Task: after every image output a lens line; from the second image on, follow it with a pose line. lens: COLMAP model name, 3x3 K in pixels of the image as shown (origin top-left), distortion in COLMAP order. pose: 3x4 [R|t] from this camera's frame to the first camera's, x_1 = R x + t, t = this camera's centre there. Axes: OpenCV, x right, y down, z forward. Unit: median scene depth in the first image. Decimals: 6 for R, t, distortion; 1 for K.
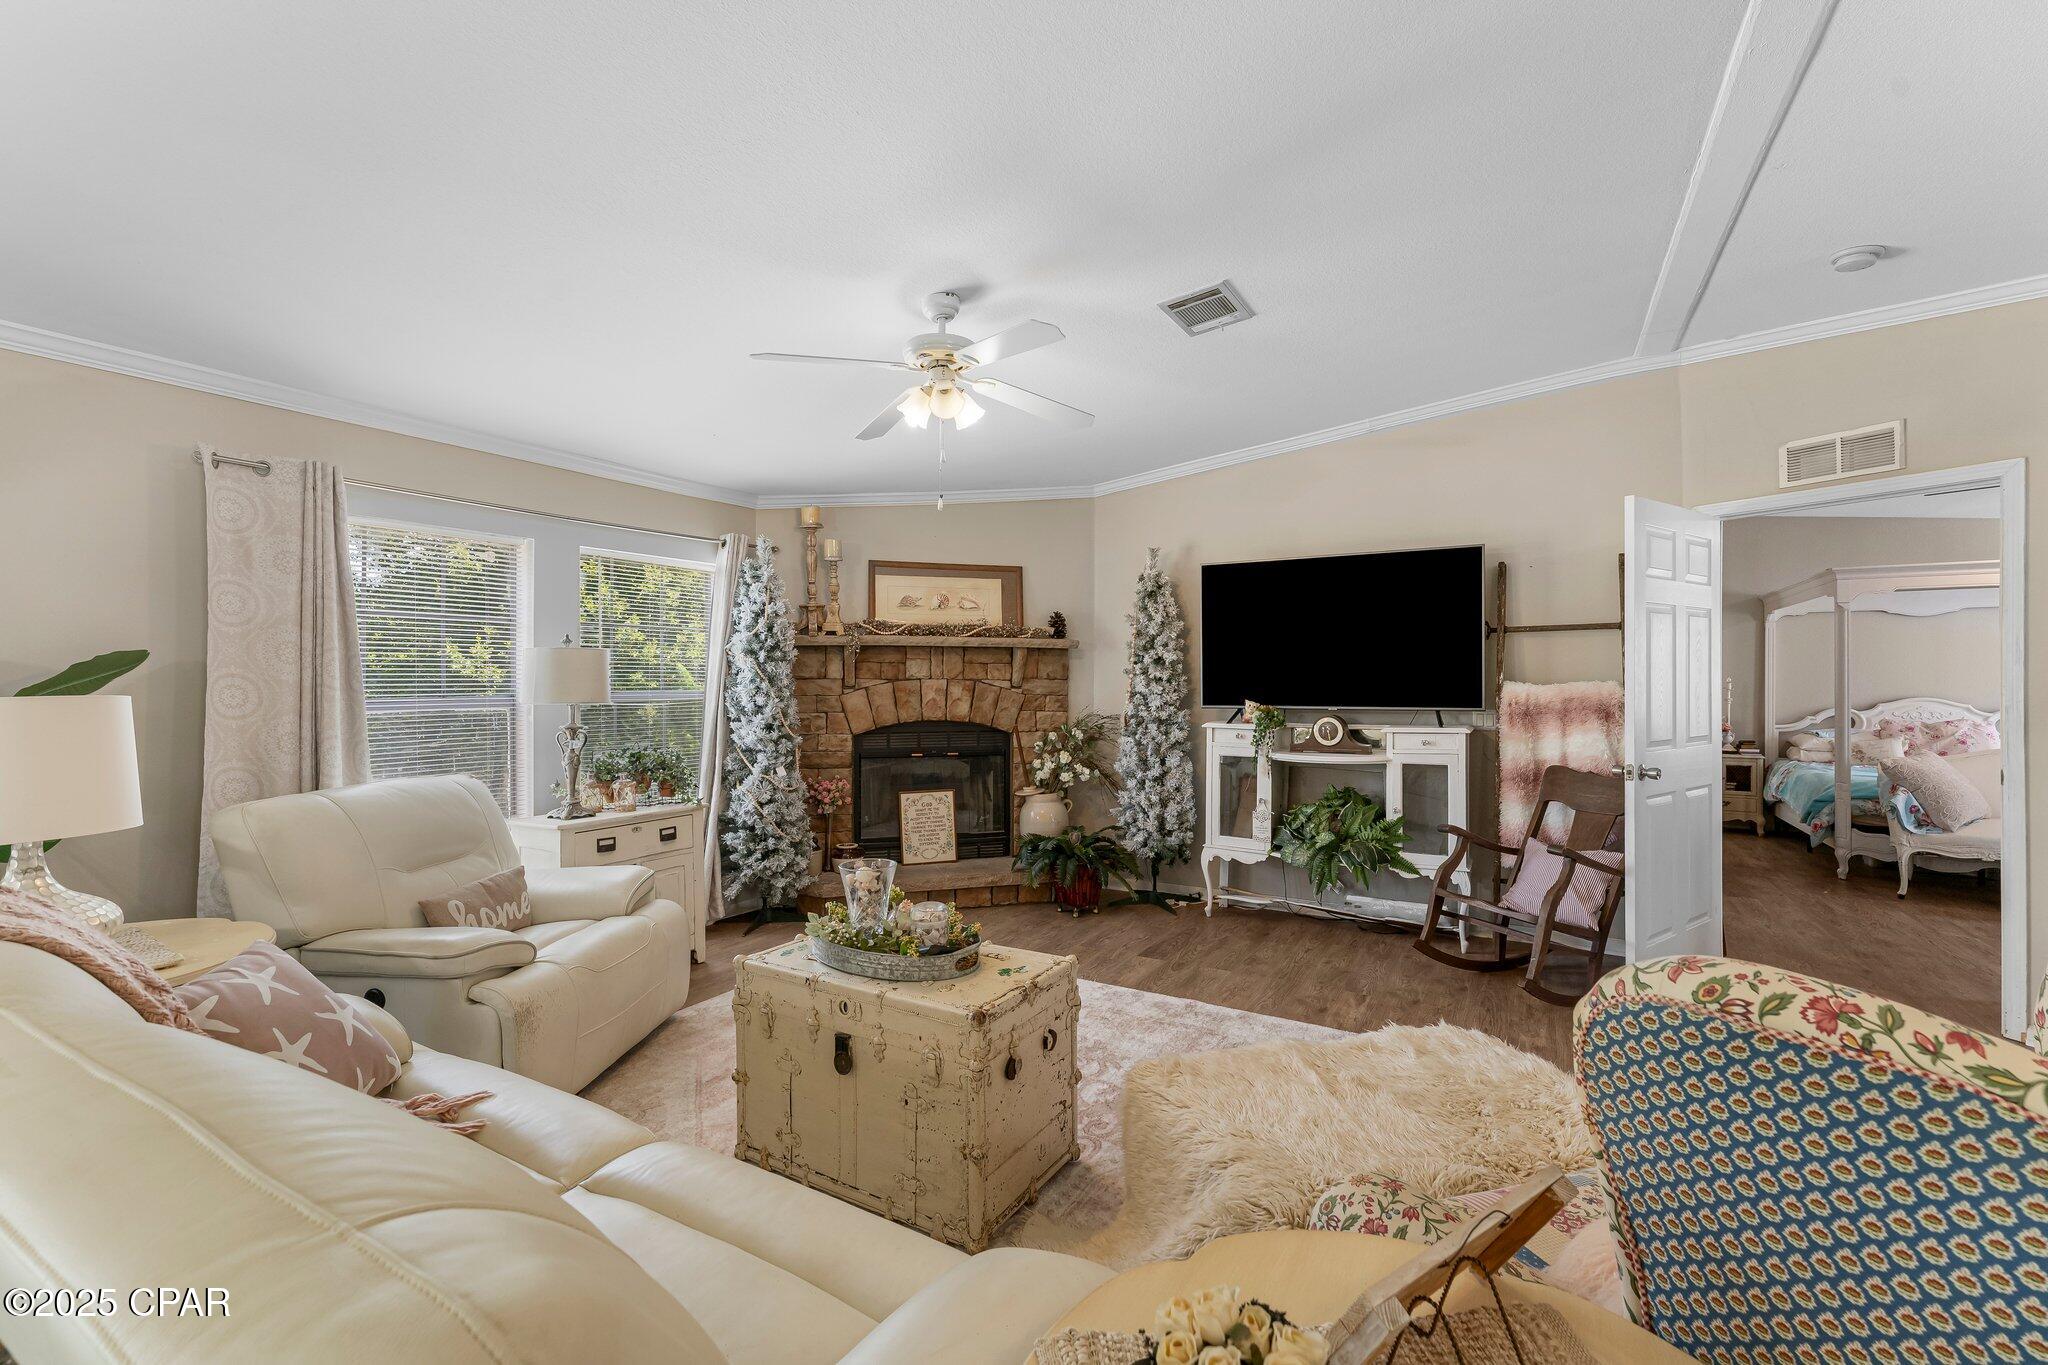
lens RADIAL K [[877.3, 0, 1024.0], [0, 877.3, 682.5], [0, 0, 1]] dist [0.000443, 0.000034]
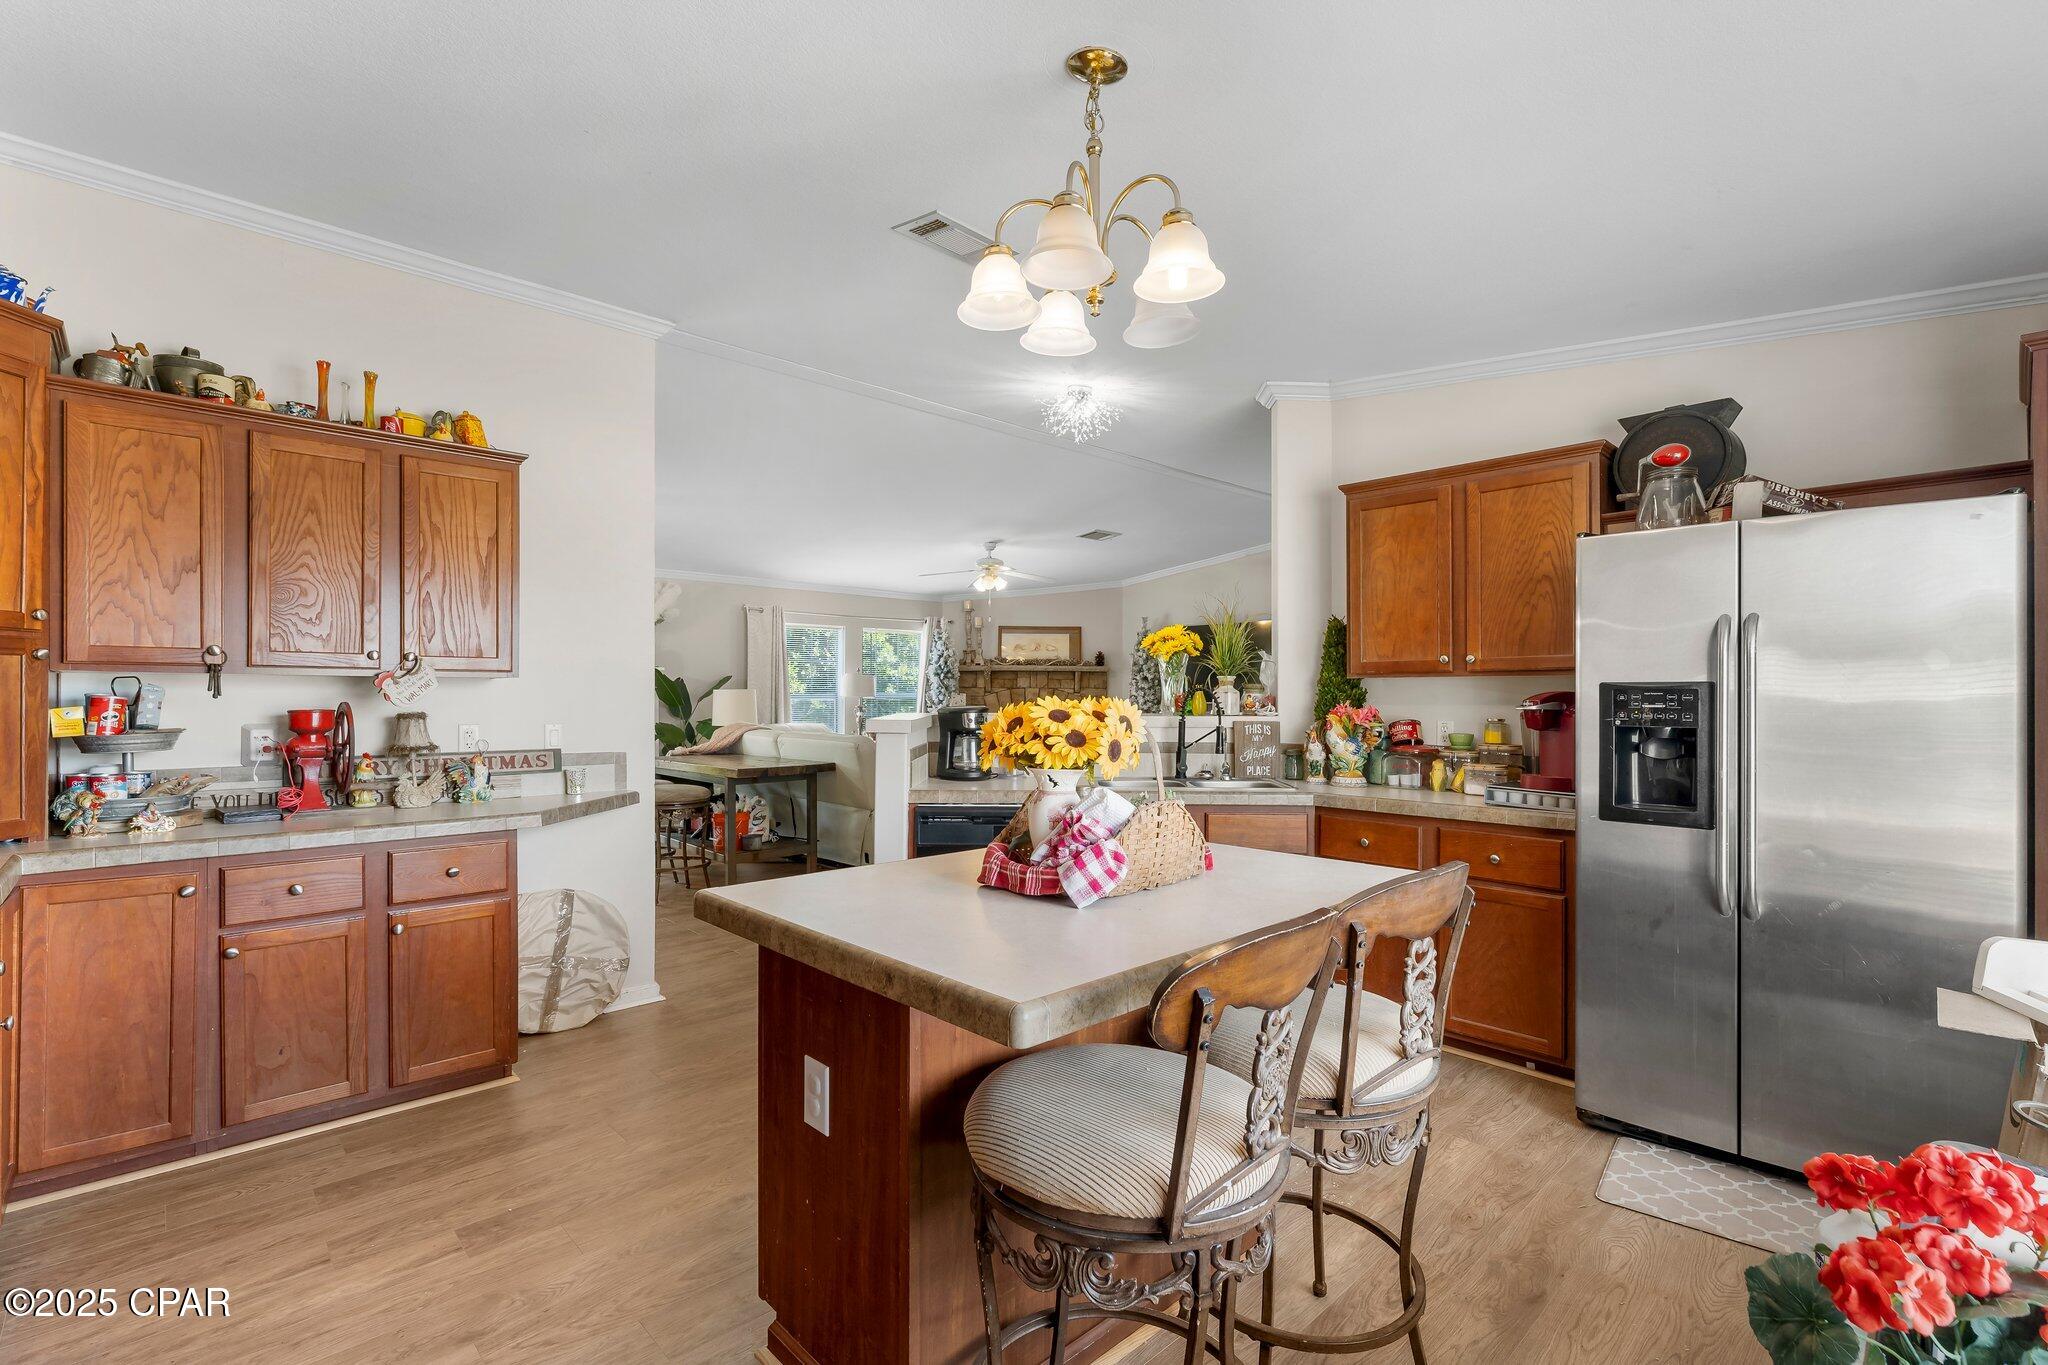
lens RADIAL K [[921.8, 0, 1024.0], [0, 921.8, 682.5], [0, 0, 1]] dist [0.000083, -0.000040]
pose [[0.959381, 0.000307, -0.282114, 0.460863], [-0.005659, 0.999819, -0.018156, 0.021291], [0.282058, 0.019014, 0.959209, -0.949726]]
